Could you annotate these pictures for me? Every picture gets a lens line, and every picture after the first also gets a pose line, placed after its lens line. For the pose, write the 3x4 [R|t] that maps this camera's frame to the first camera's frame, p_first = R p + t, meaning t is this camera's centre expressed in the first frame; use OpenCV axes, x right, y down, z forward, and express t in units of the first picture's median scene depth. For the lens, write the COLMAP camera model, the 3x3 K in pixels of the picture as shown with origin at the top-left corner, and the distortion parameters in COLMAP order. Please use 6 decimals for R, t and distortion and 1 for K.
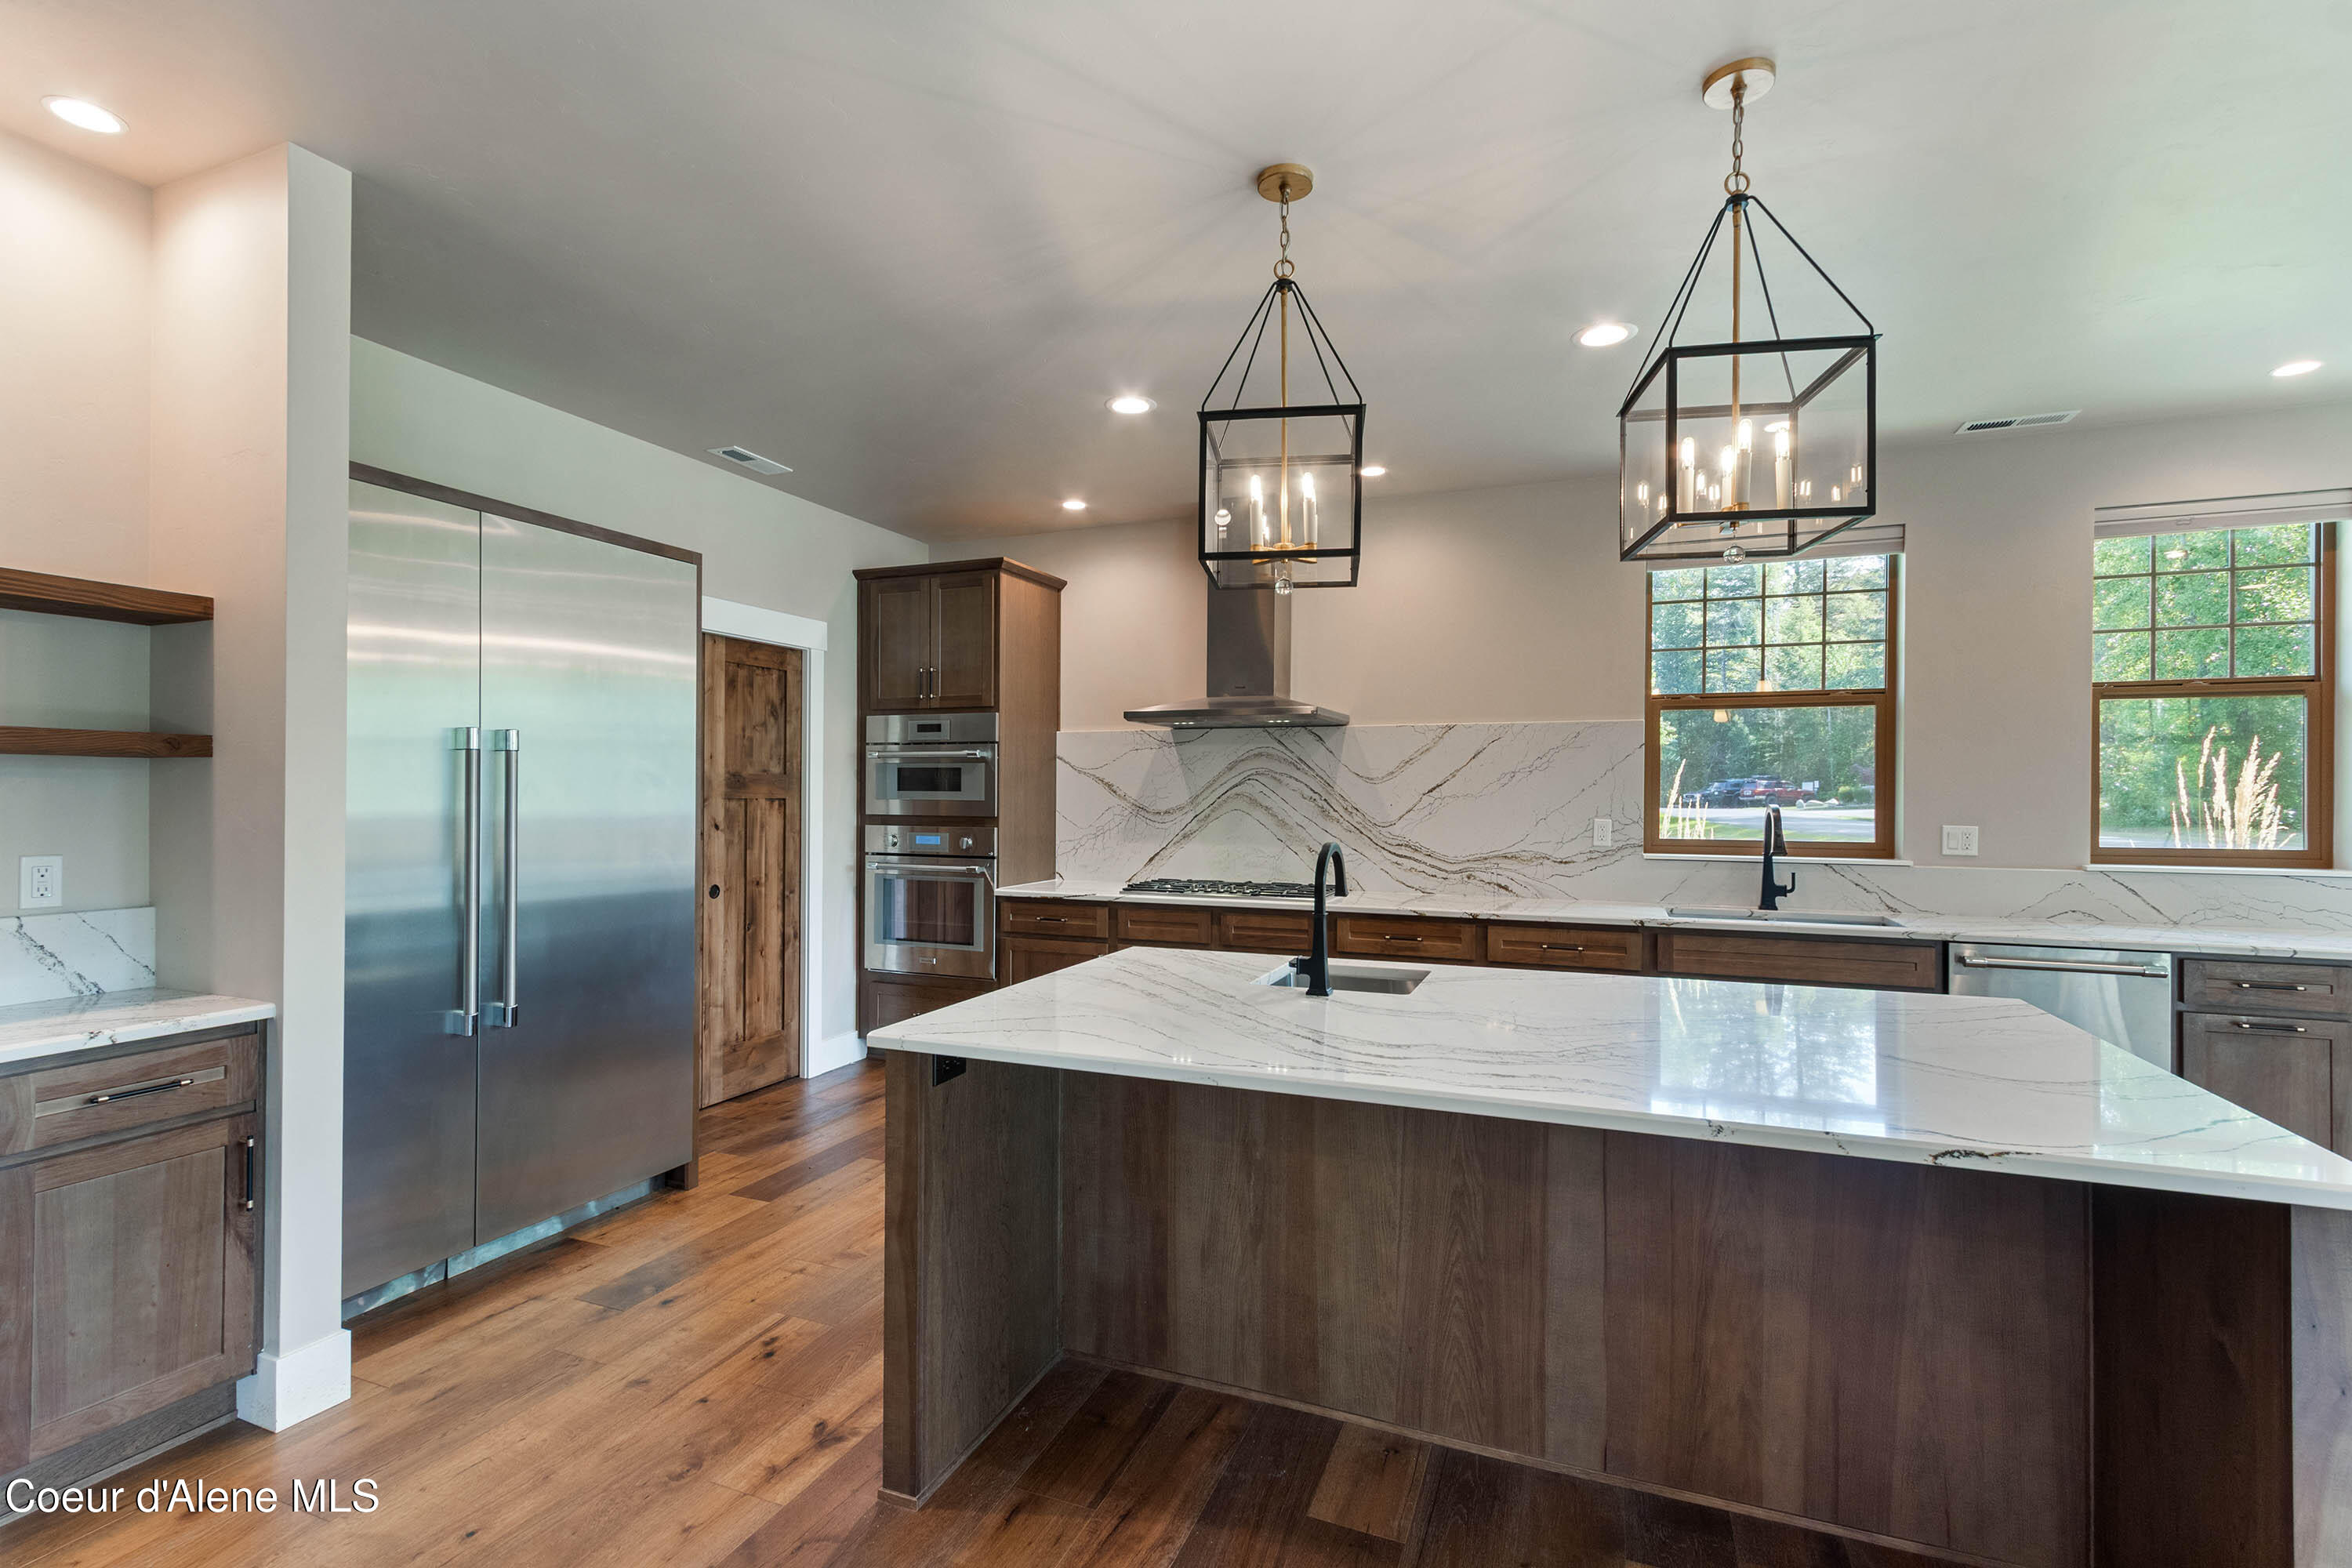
lens RADIAL K [[1094.2, 0, 1183.5], [0, 1094.2, 782.3], [0, 0, 1]] dist [0.007331, -0.001730]
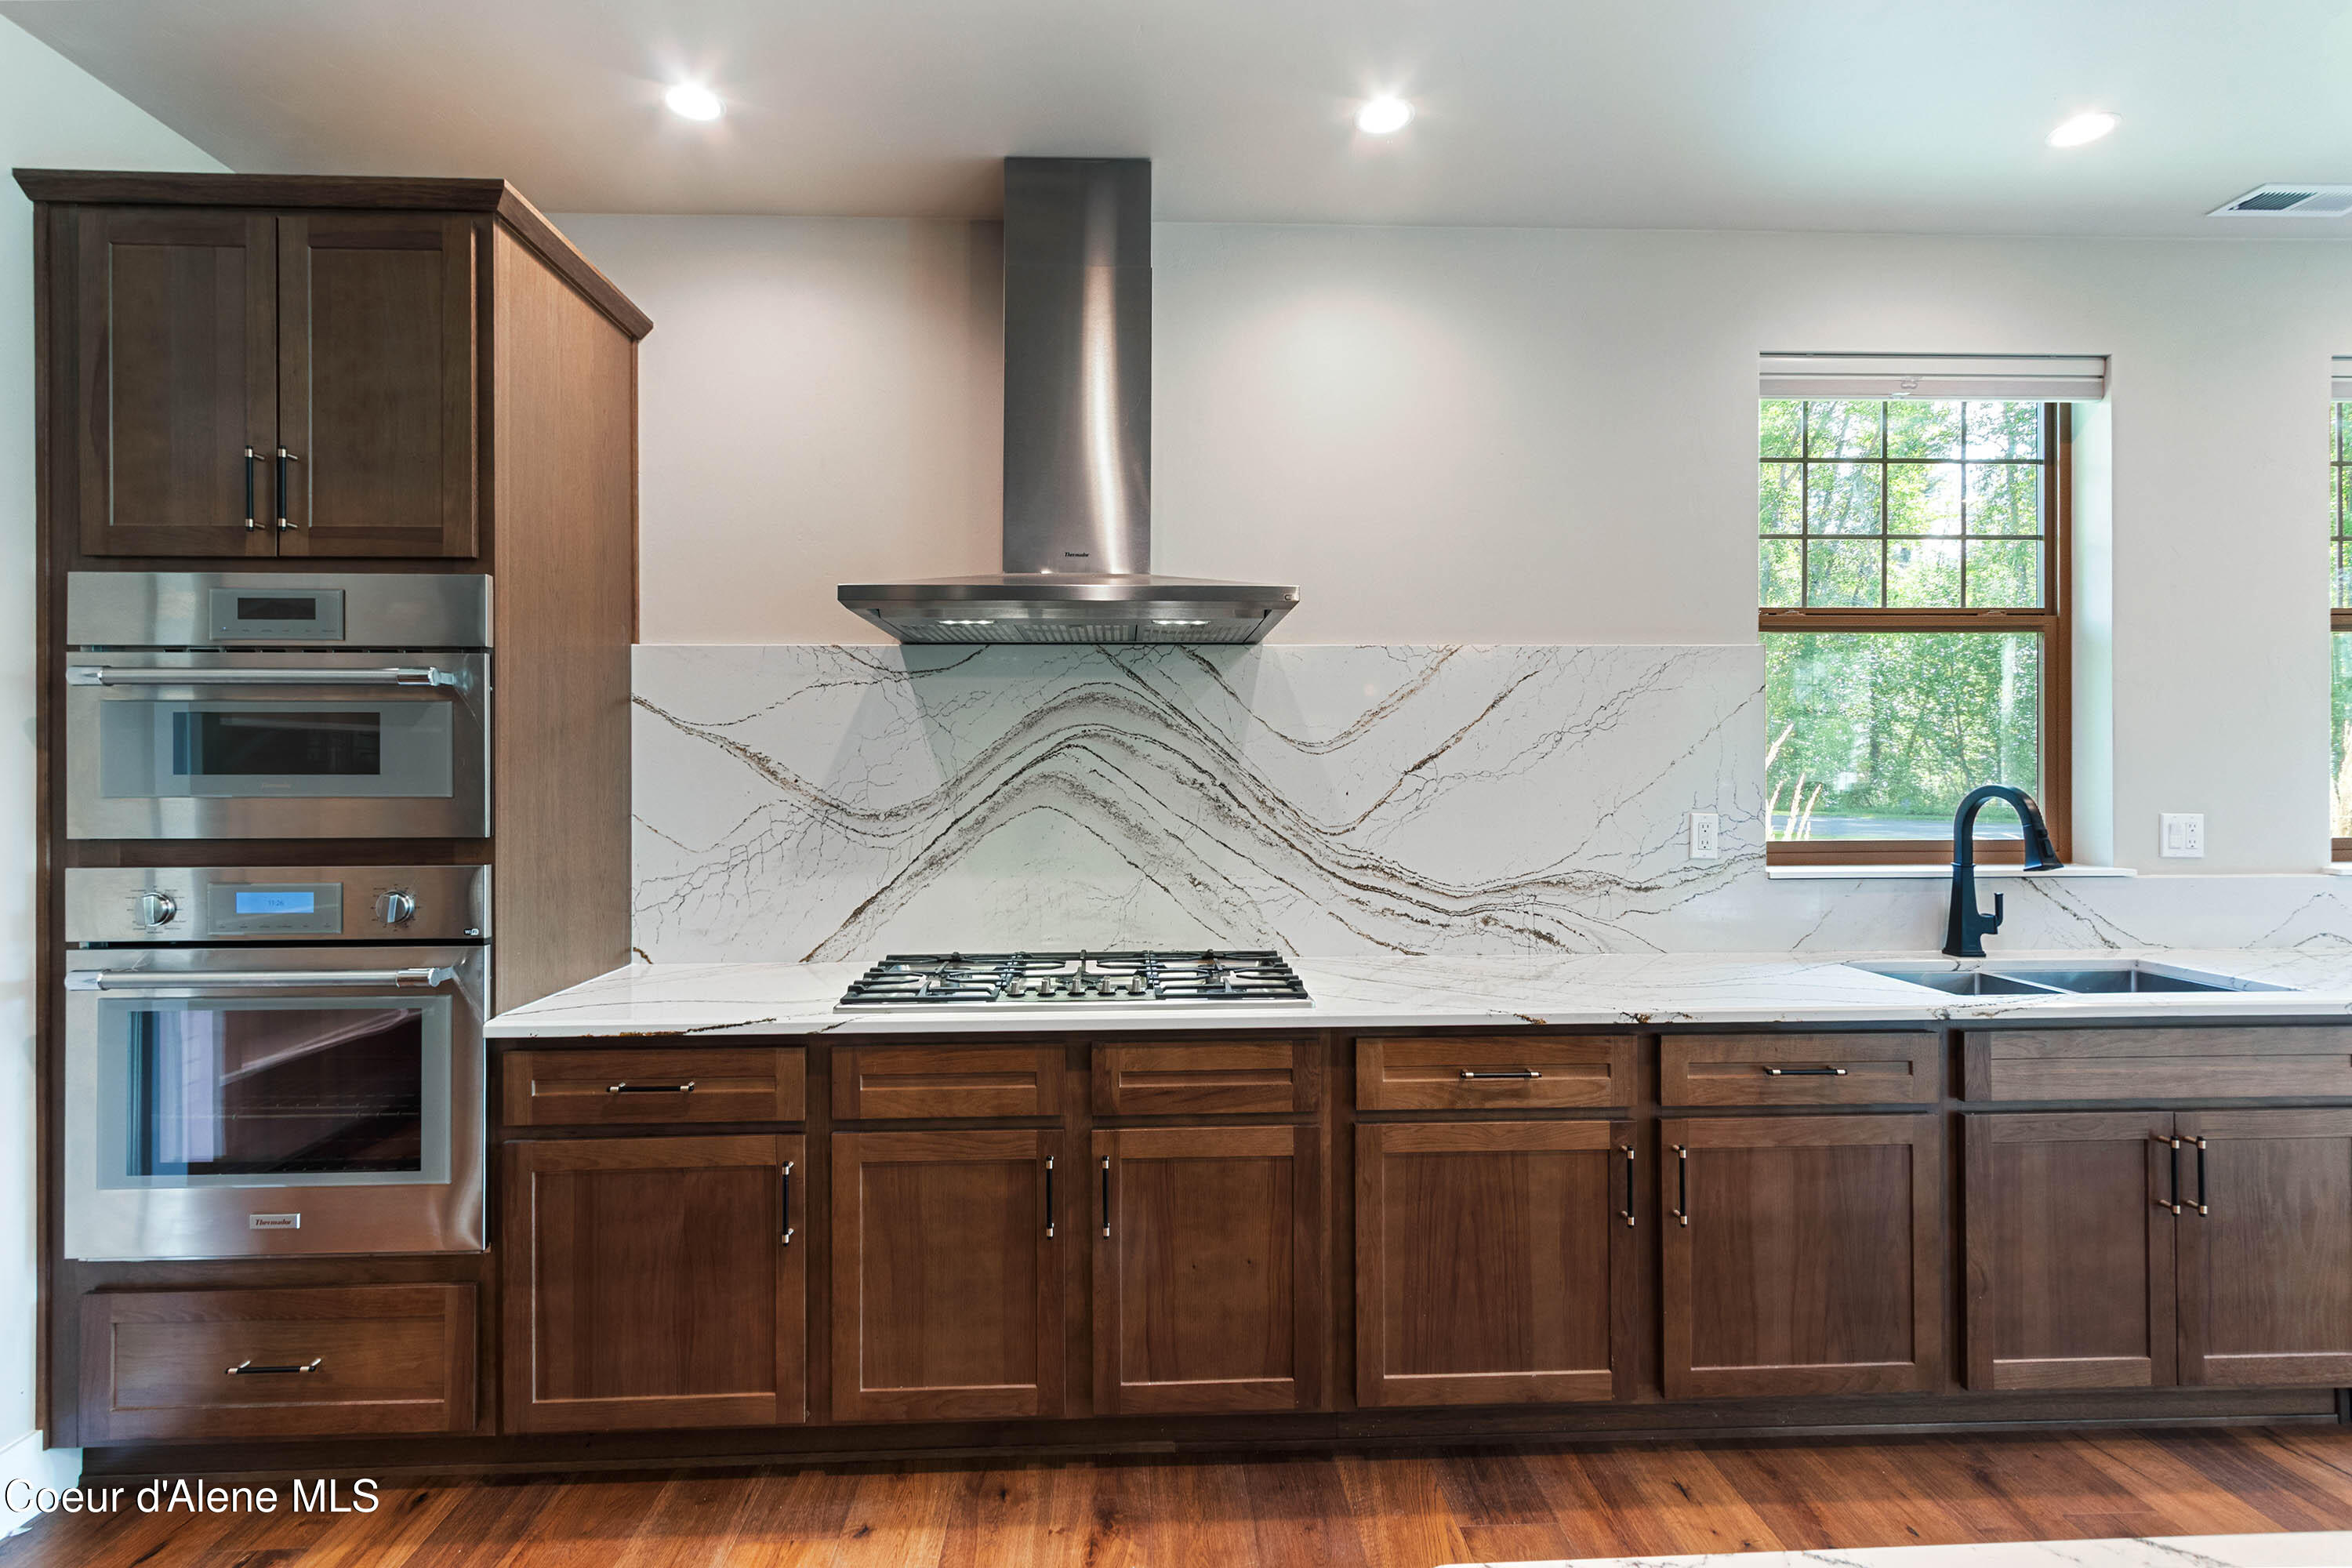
lens RADIAL K [[1094.2, 0, 1172.1], [0, 1094.2, 770.0], [0, 0, 1]] dist [0.007331, -0.001730]
pose [[0.914699, -0.006111, 0.404089, -0.106352], [0.004446, 0.999977, 0.005058, 0.006205], [-0.404111, -0.002830, 0.914706, 0.544935]]
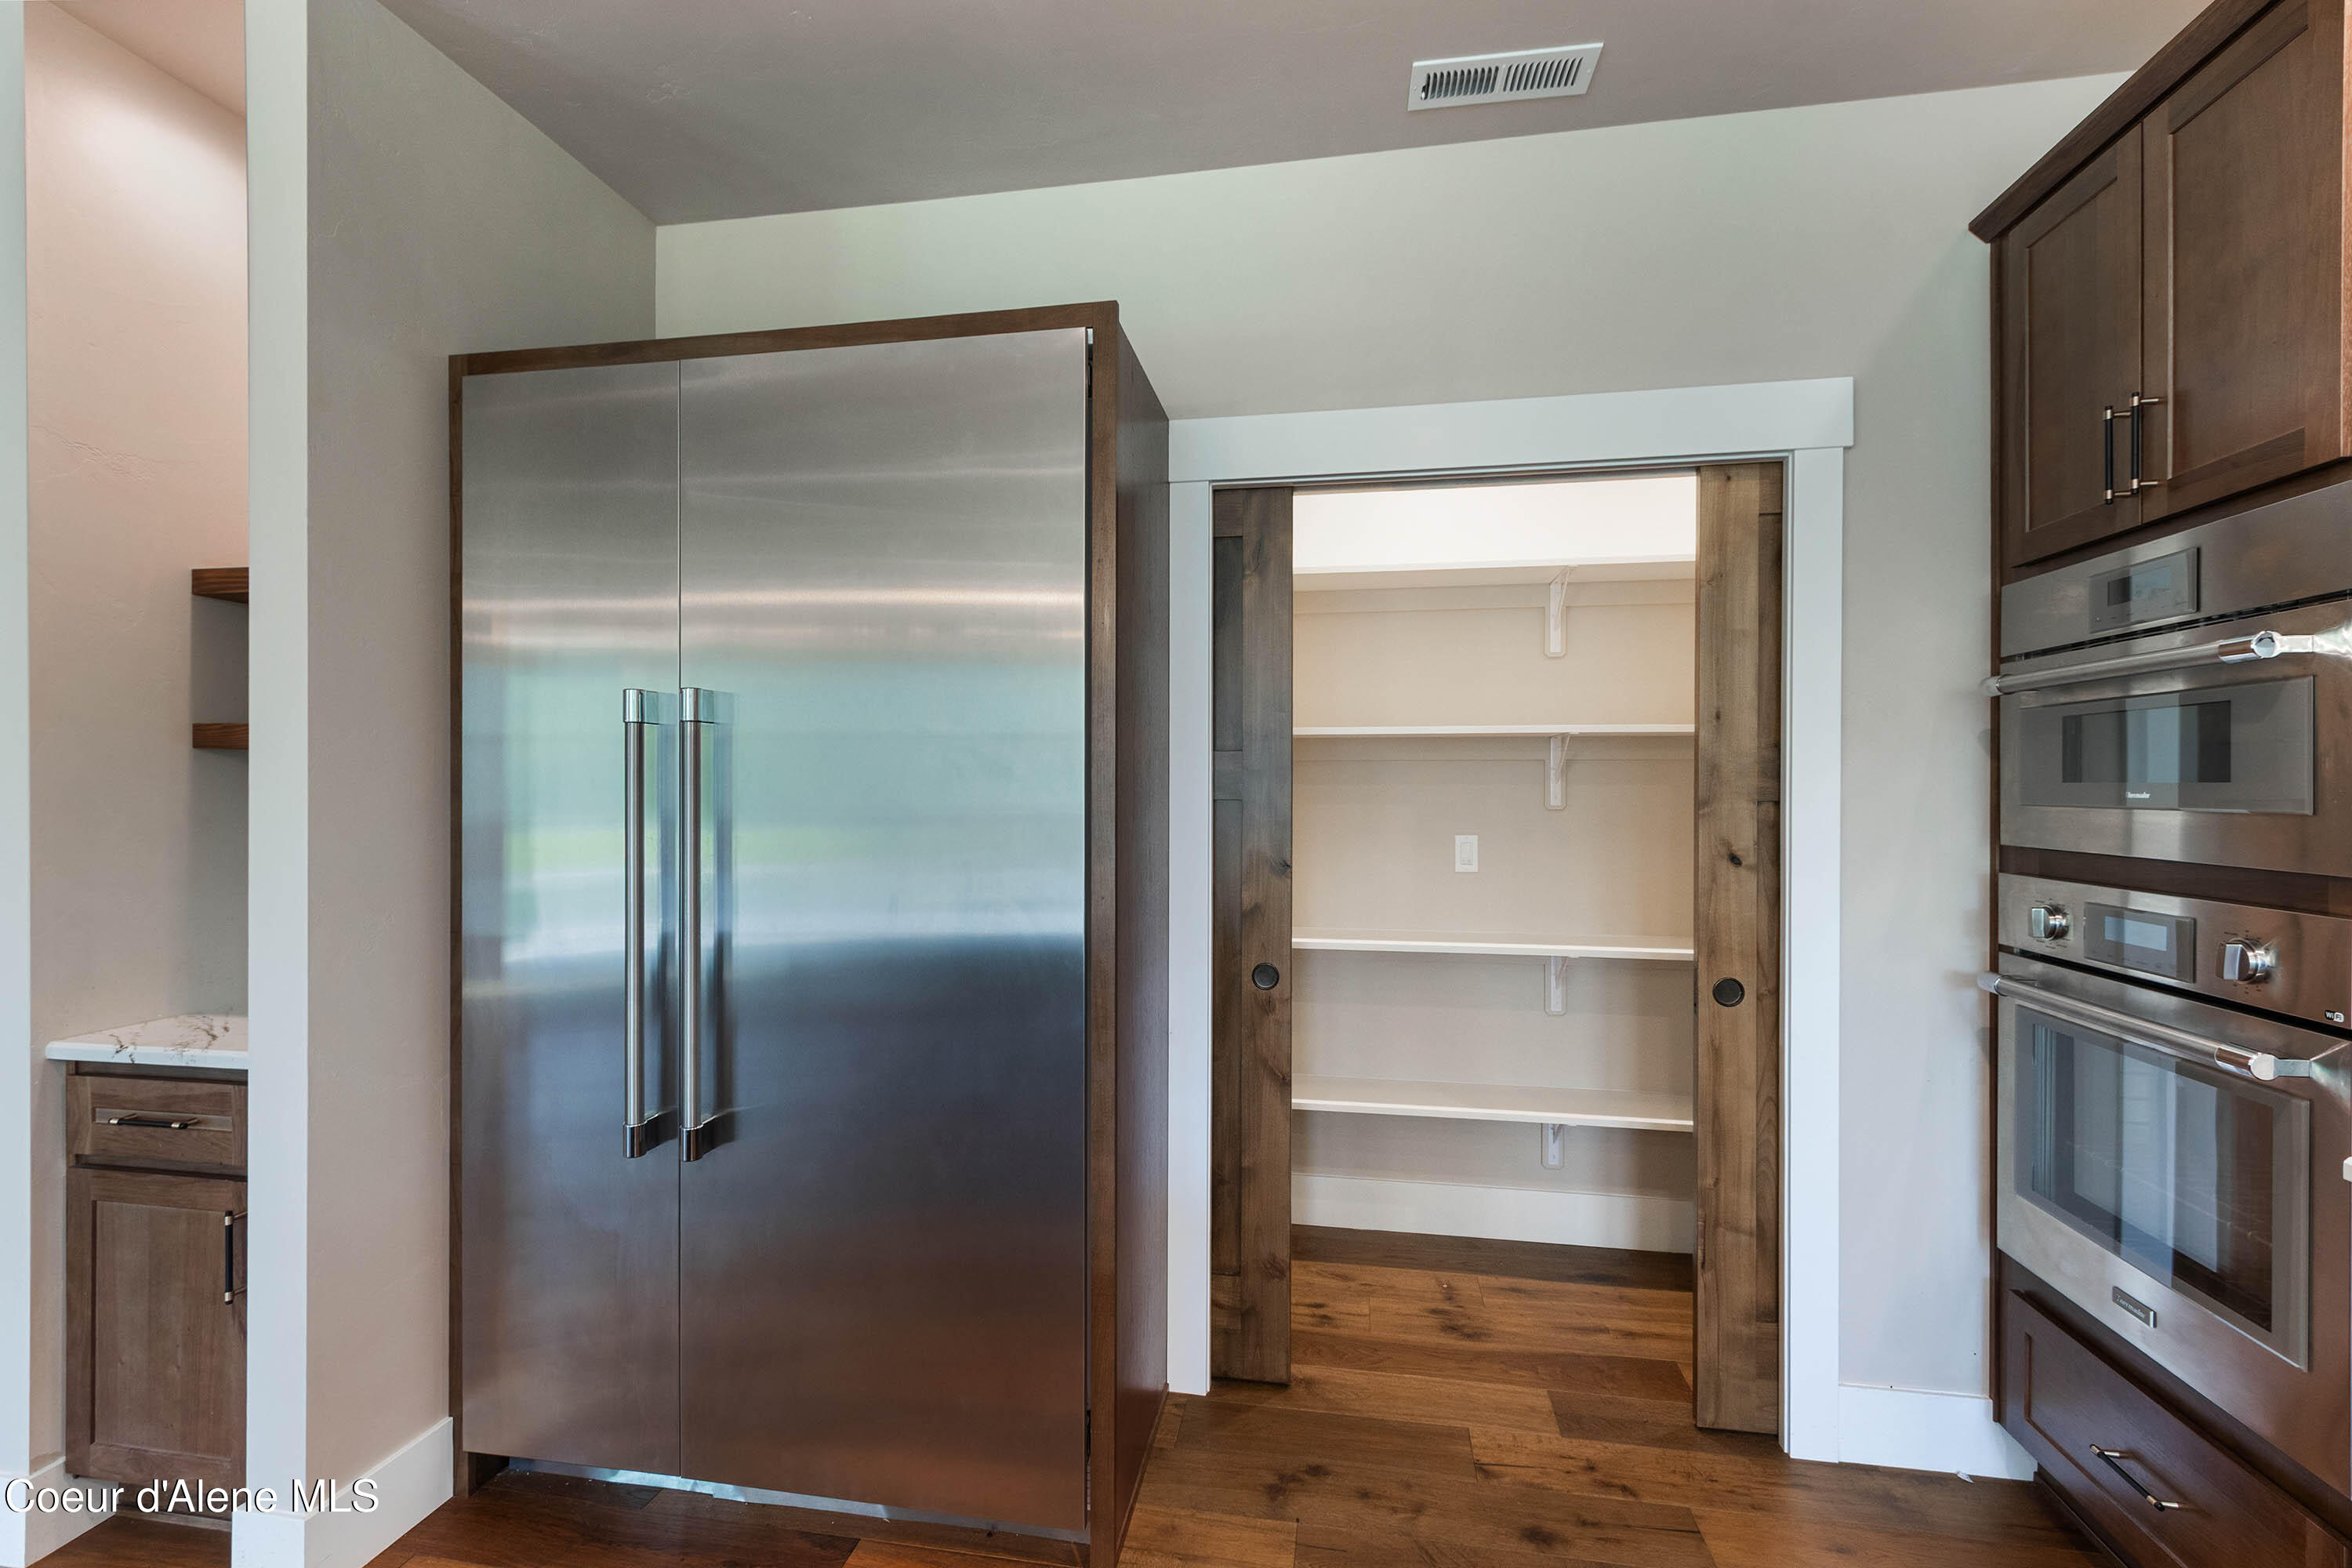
lens RADIAL K [[1094.2, 0, 1134.6], [0, 1094.2, 792.8], [0, 0, 1]] dist [0.007331, -0.001730]
pose [[0.186269, -0.000811, -0.982498, 0.032229], [0.009468, 0.999955, 0.000969, 0.008318], [0.982453, -0.009483, 0.186268, 0.674607]]
